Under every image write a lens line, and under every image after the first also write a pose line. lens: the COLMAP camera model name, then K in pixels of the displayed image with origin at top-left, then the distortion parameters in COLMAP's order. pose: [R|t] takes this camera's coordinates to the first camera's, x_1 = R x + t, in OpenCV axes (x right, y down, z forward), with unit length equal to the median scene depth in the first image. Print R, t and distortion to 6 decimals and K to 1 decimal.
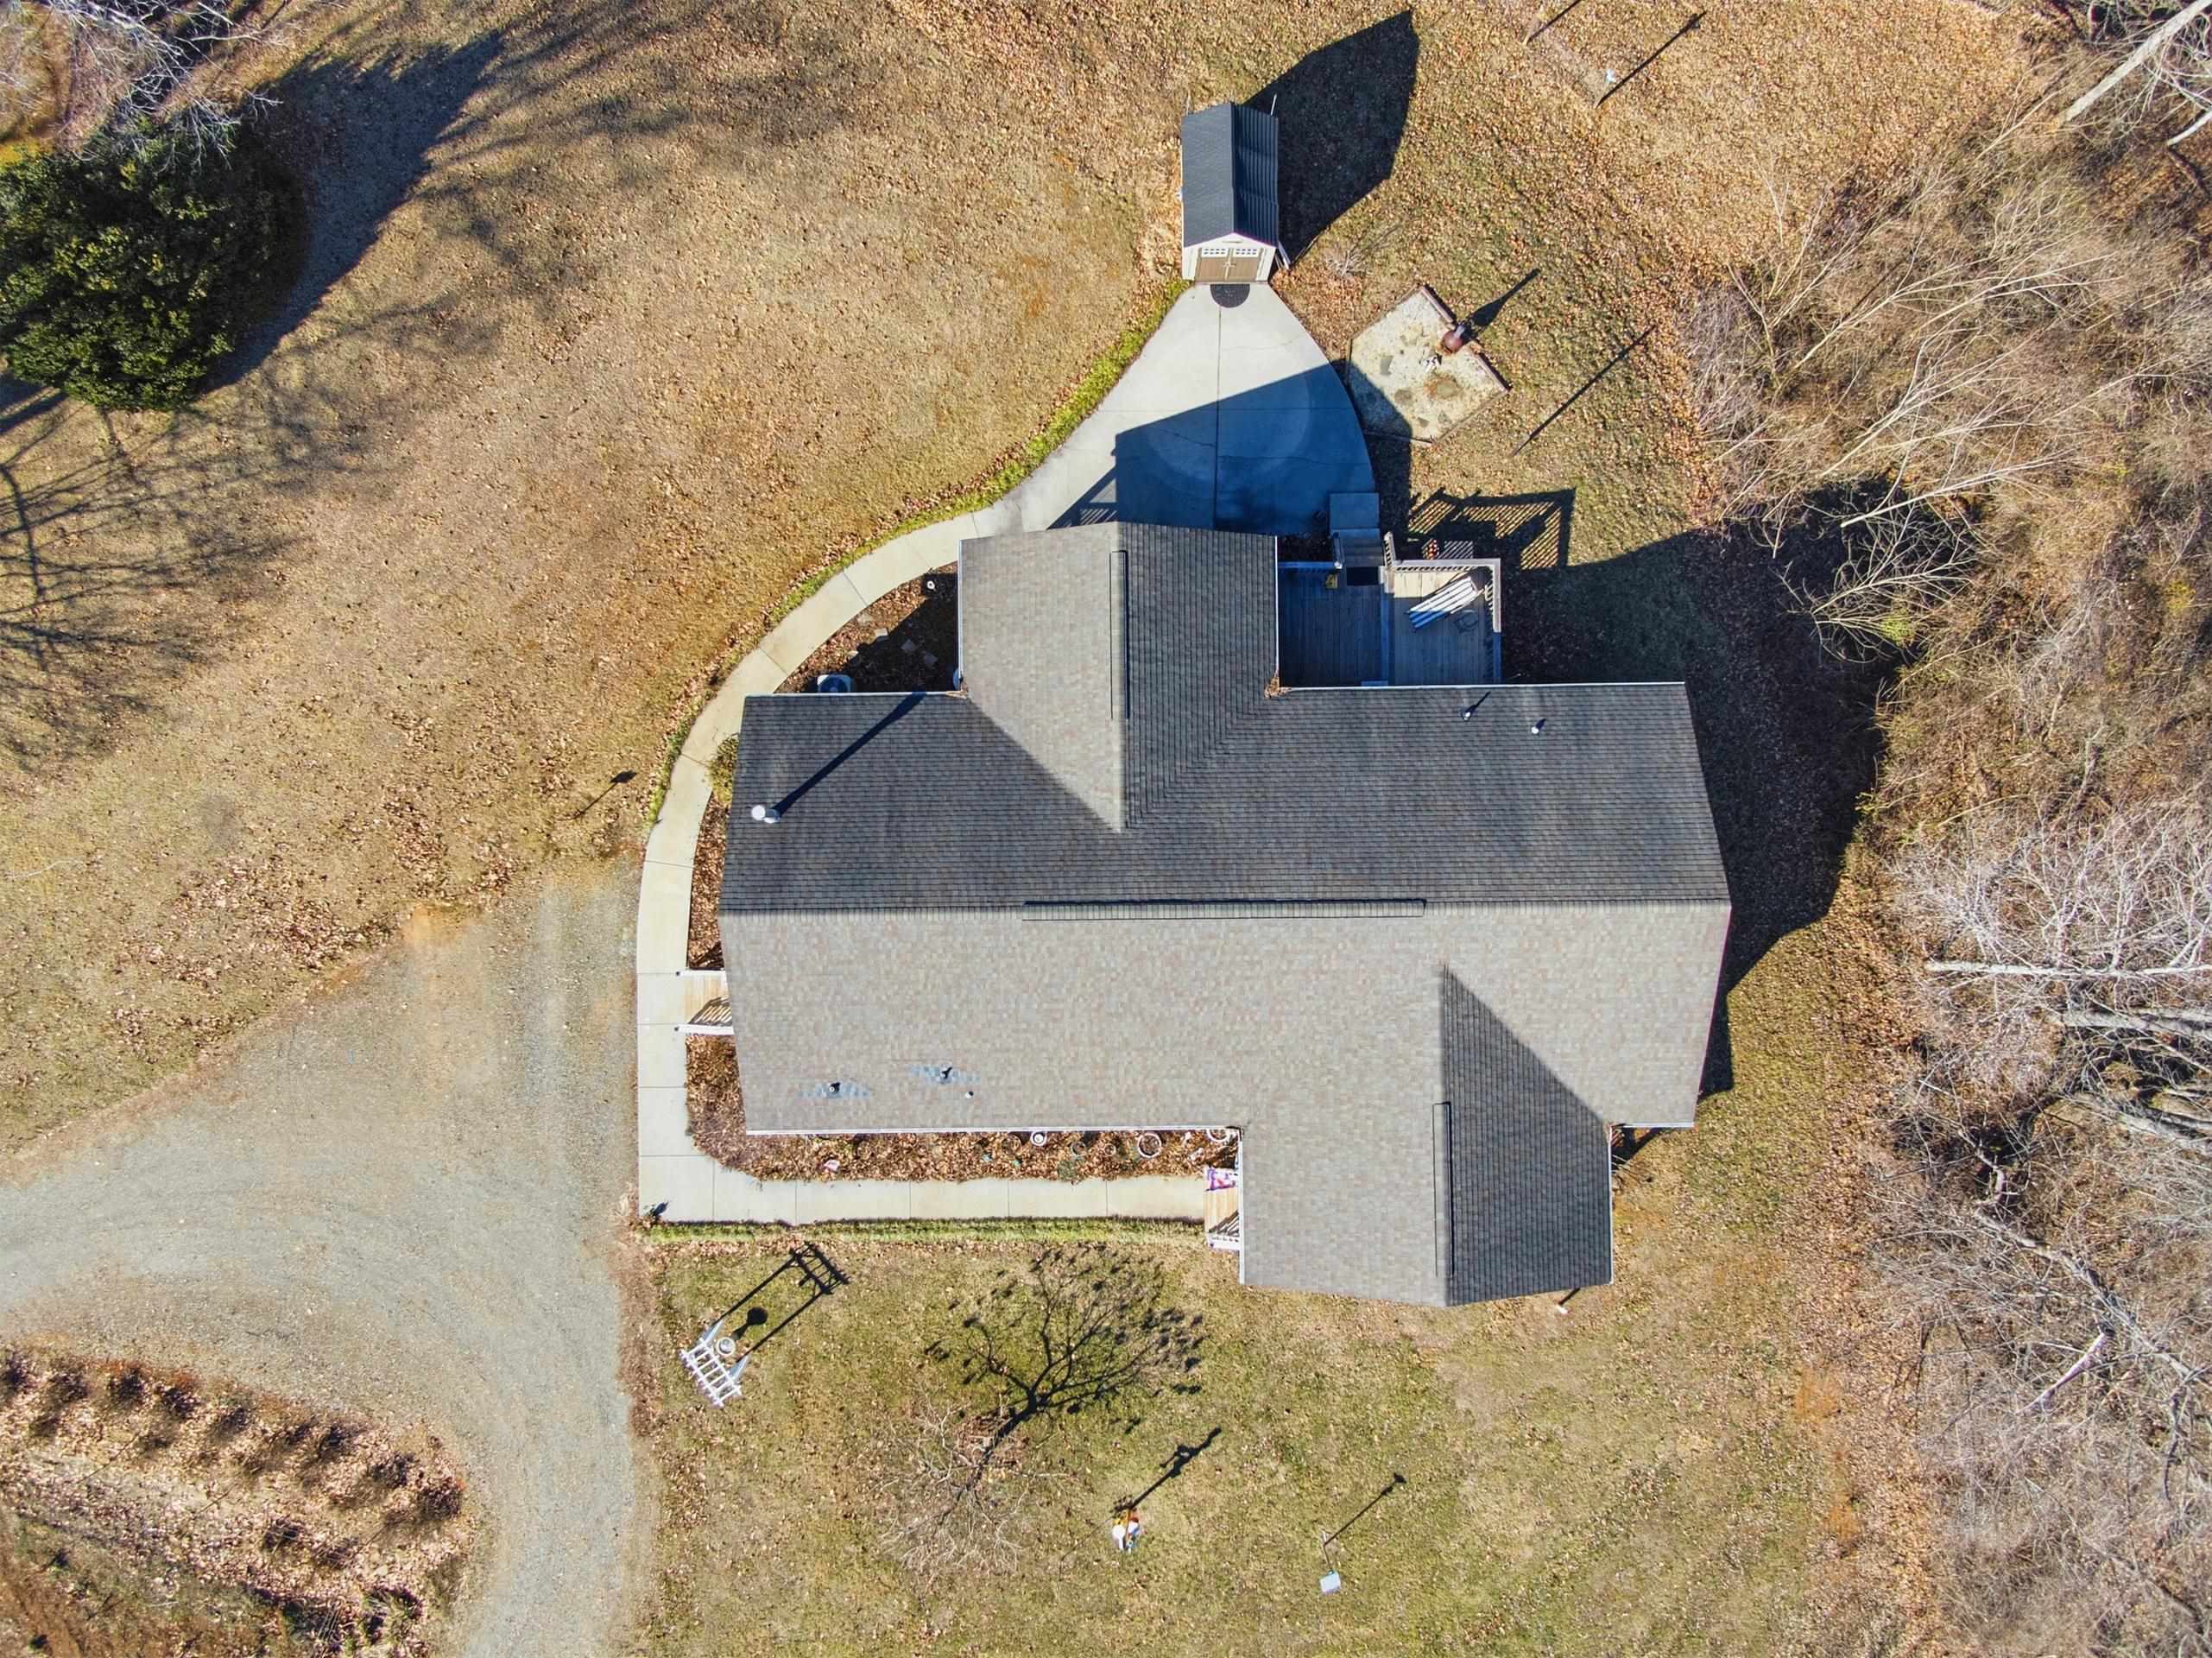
lens RADIAL K [[1576.1, 0, 1115.2], [0, 1576.1, 829.4], [0, 0, 1]] dist [0.032337, -0.009059]
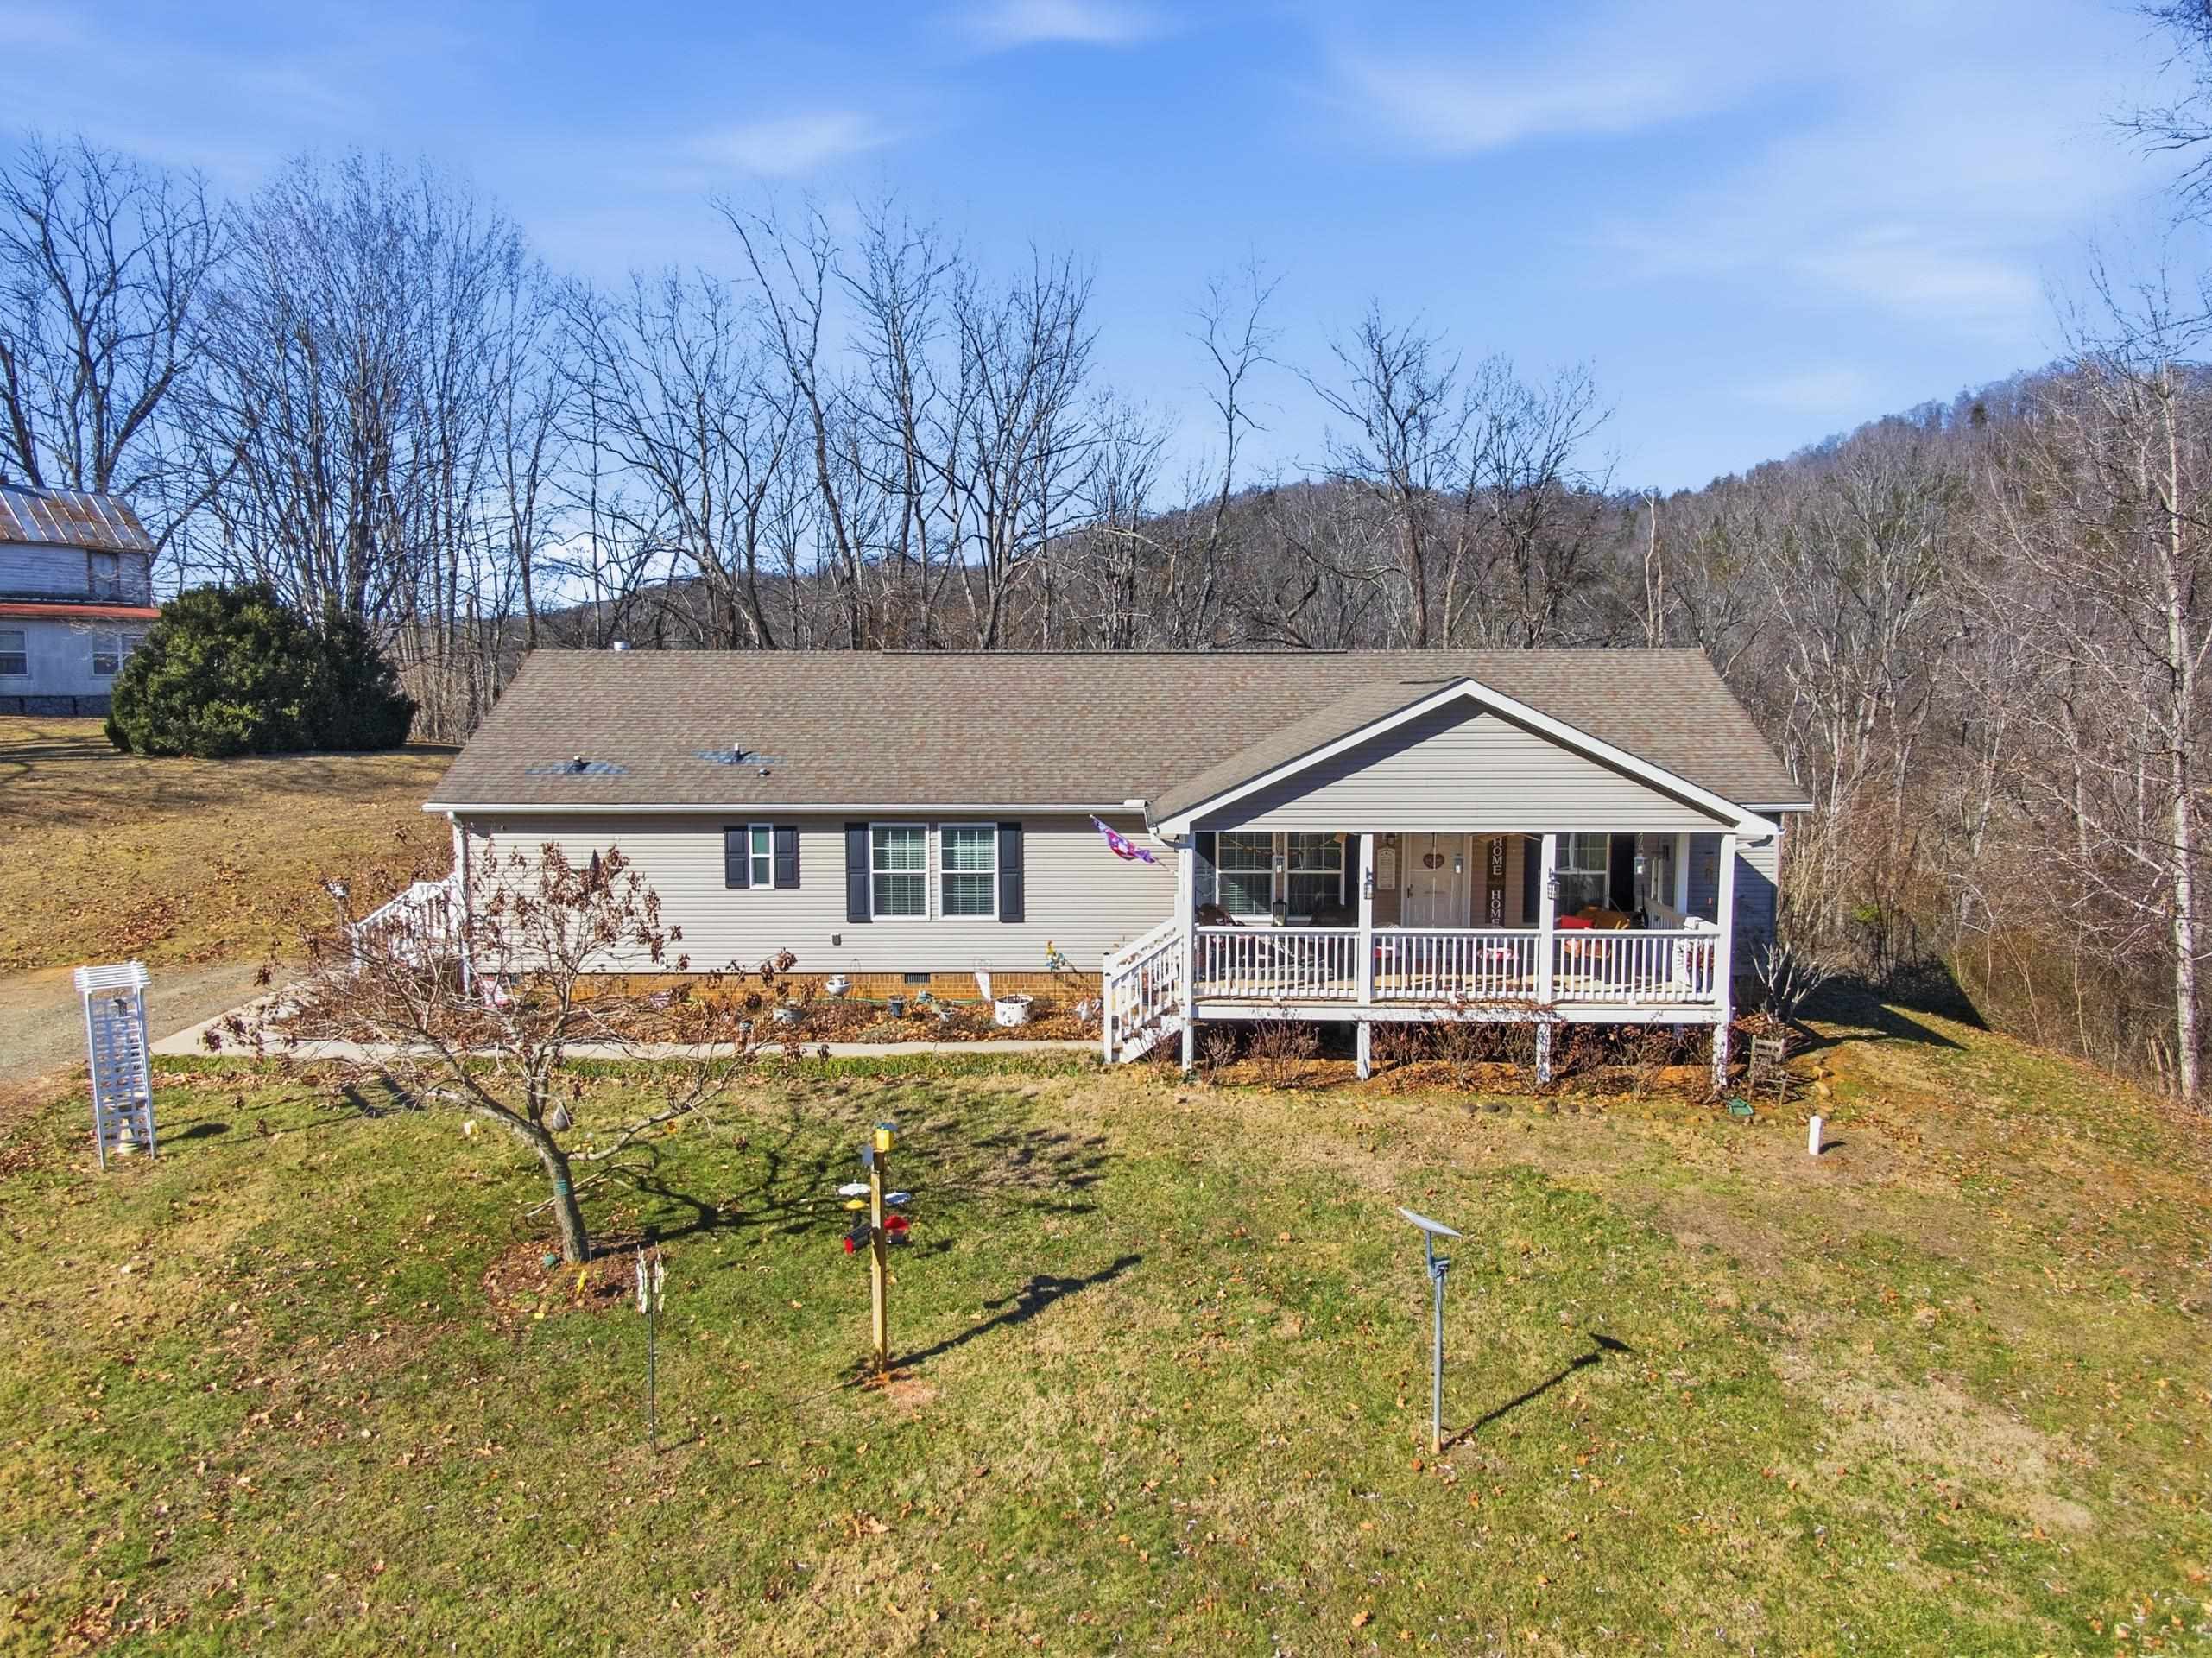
lens RADIAL K [[1576.1, 0, 1120.9], [0, 1576.1, 827.9], [0, 0, 1]] dist [0.032337, -0.009059]
pose [[0.999793, 0.006446, -0.019288, 0.070143], [-0.019864, 0.106240, -0.994142, 0.787785], [-0.004359, 0.994320, 0.106346, 0.847139]]
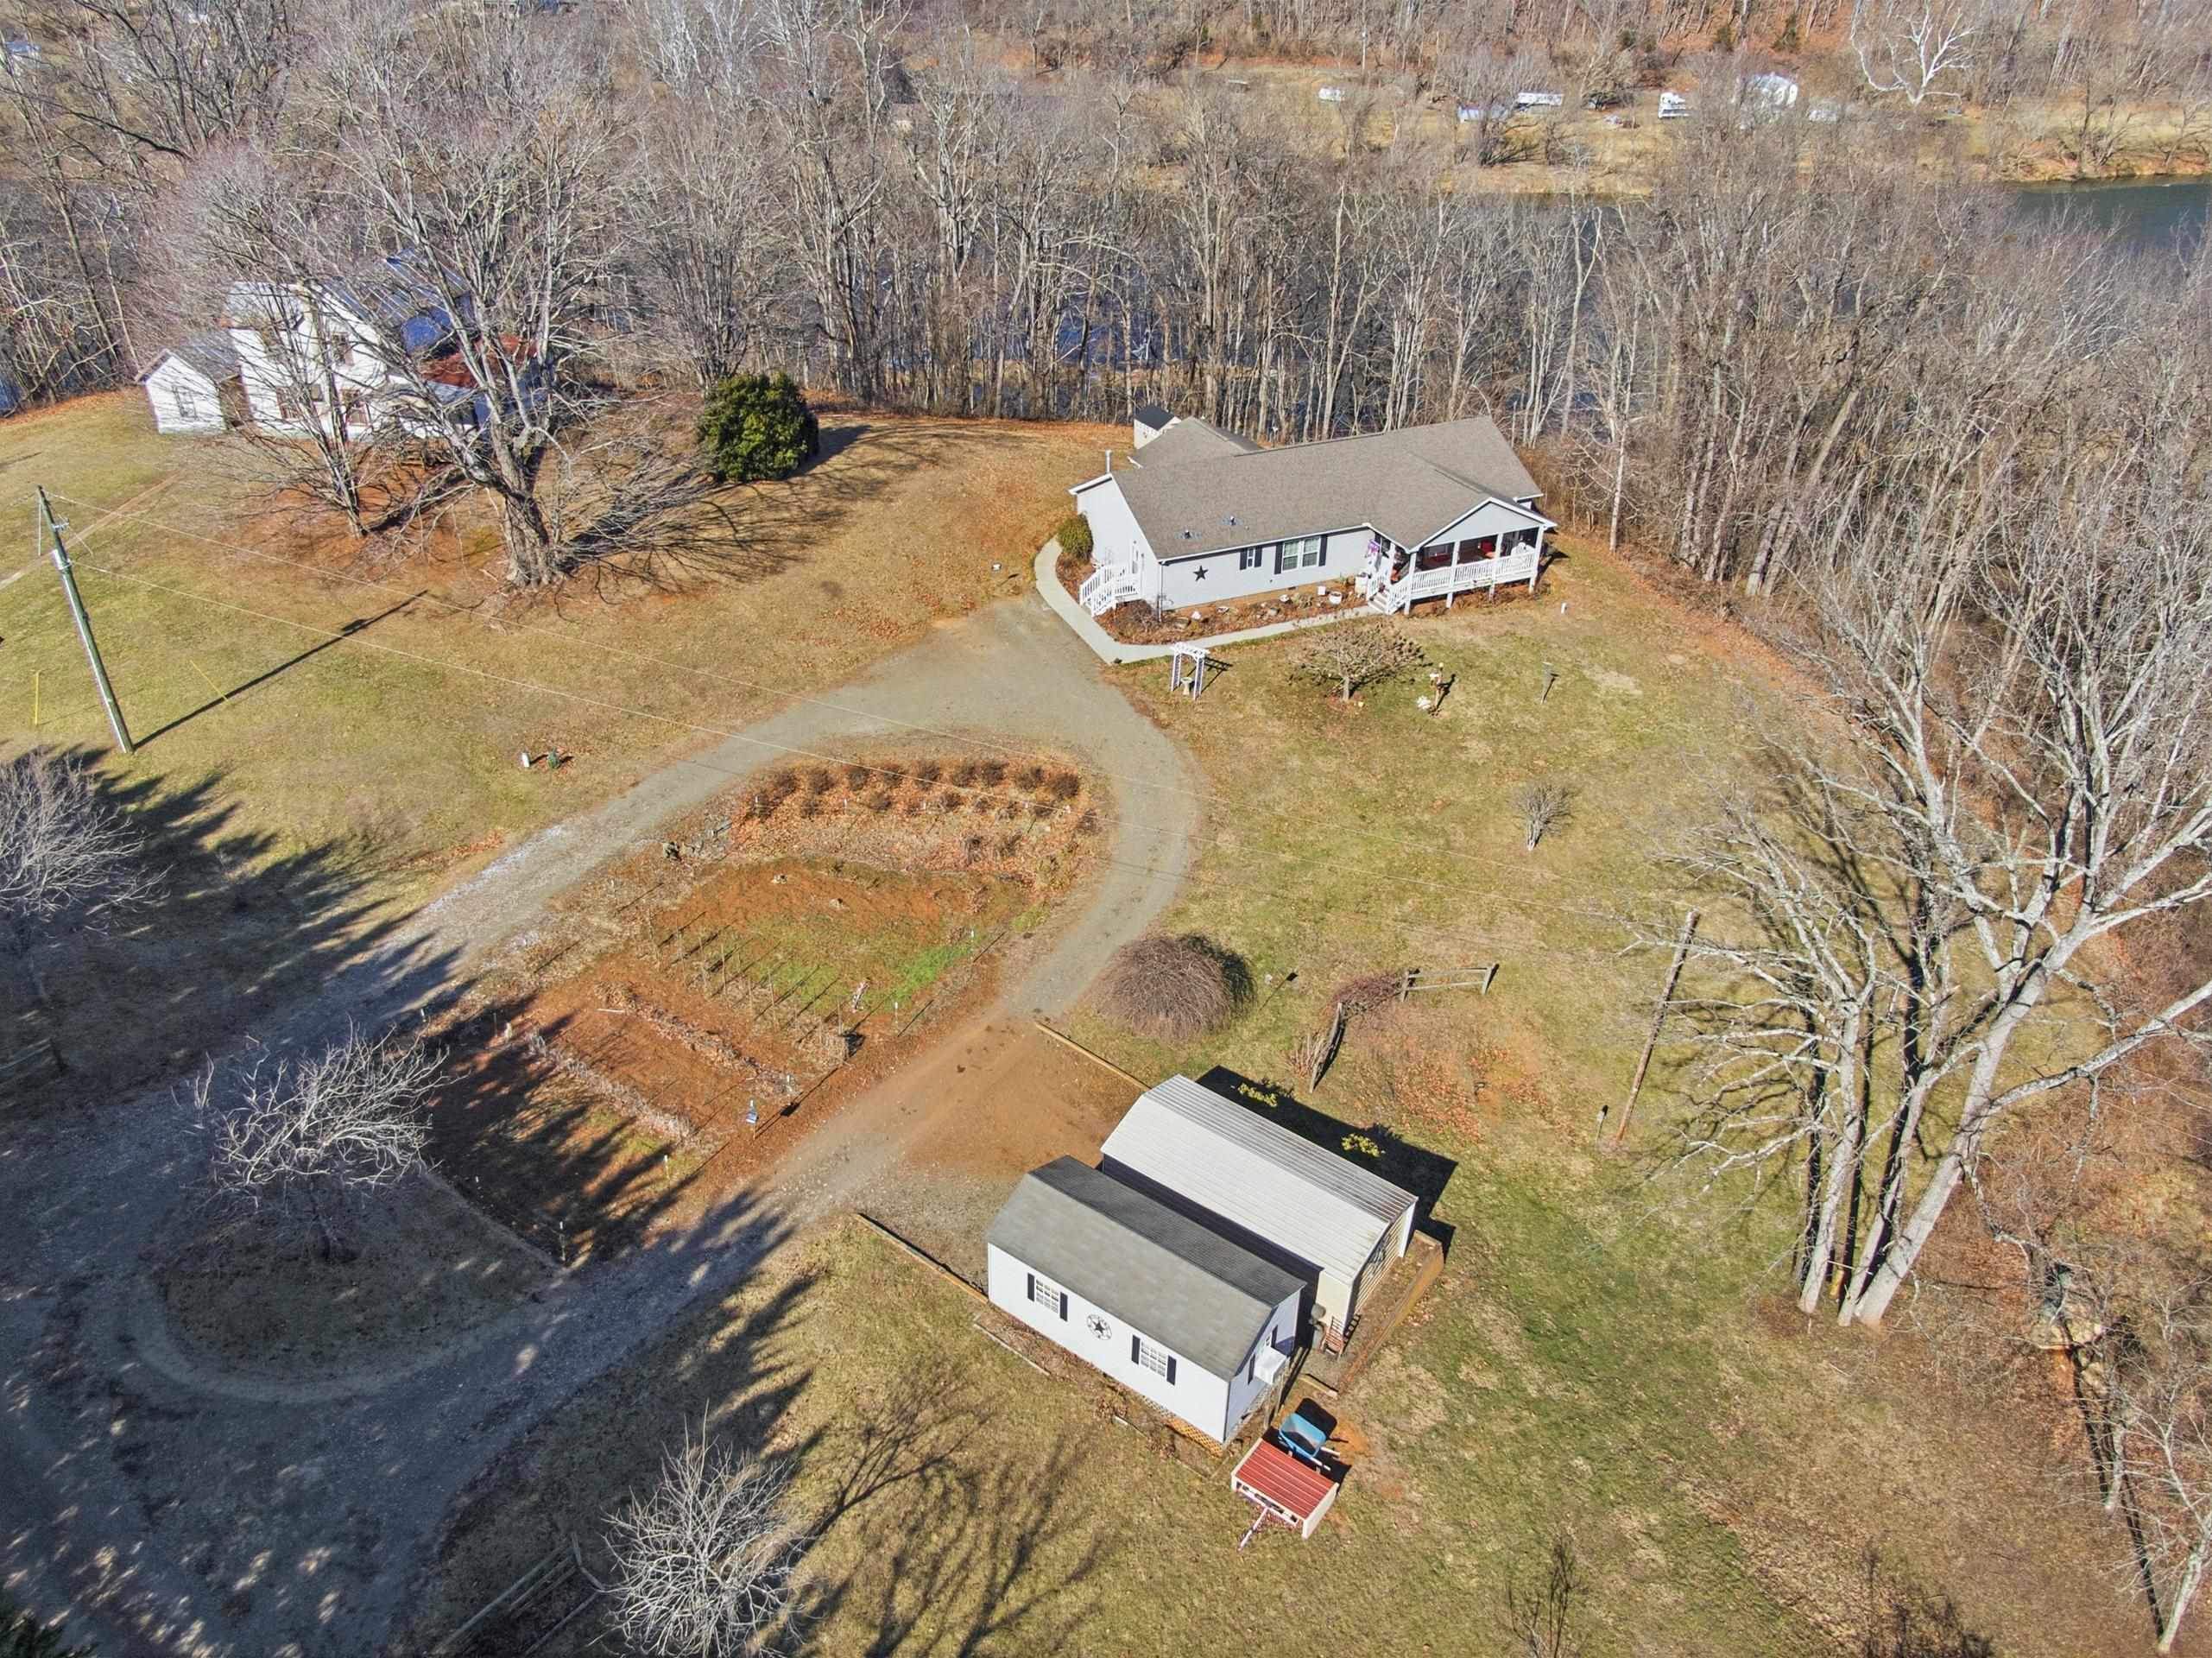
lens RADIAL K [[1576.1, 0, 1075.0], [0, 1576.1, 854.1], [0, 0, 1]] dist [0.032337, -0.009059]
pose [[0.919549, -0.206705, 0.334219, -0.970151], [0.392708, 0.514675, -0.762161, 1.682818], [-0.014472, 0.832096, 0.554443, 0.187360]]
